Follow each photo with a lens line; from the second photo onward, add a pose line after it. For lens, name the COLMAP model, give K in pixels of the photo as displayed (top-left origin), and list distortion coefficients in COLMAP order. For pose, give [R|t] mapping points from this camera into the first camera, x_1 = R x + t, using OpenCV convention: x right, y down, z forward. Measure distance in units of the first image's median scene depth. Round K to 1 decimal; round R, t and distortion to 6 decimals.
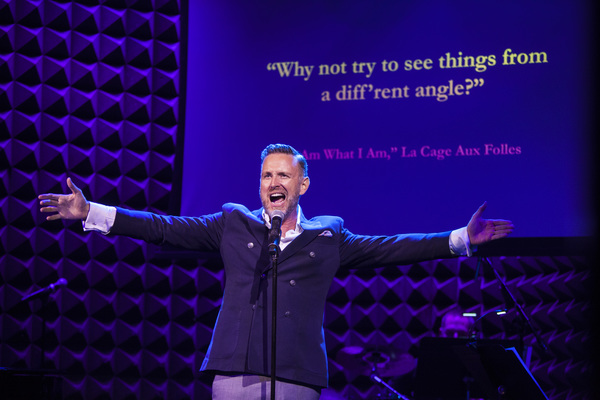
lens RADIAL K [[3440.6, 0, 353.1], [0, 3440.6, 142.6], [0, 0, 1]] dist [0.363569, 0.000000]
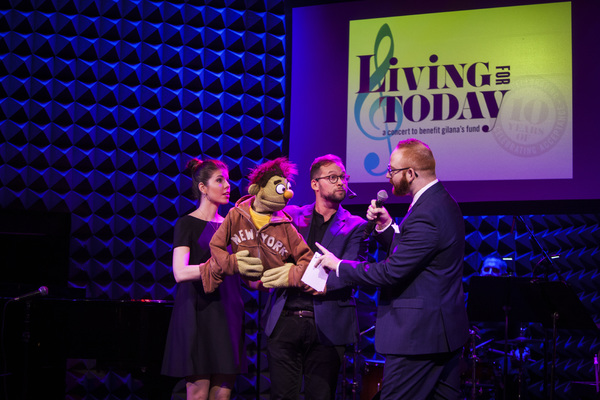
lens RADIAL K [[3440.6, 0, 300.0], [0, 3440.6, 198.8], [0, 0, 1]] dist [0.363569, 0.000000]
pose [[0.998791, -0.007586, -0.048569, 0.019082], [0.008931, 0.999581, 0.027546, -0.010309], [0.048340, -0.027947, 0.998440, -0.322739]]
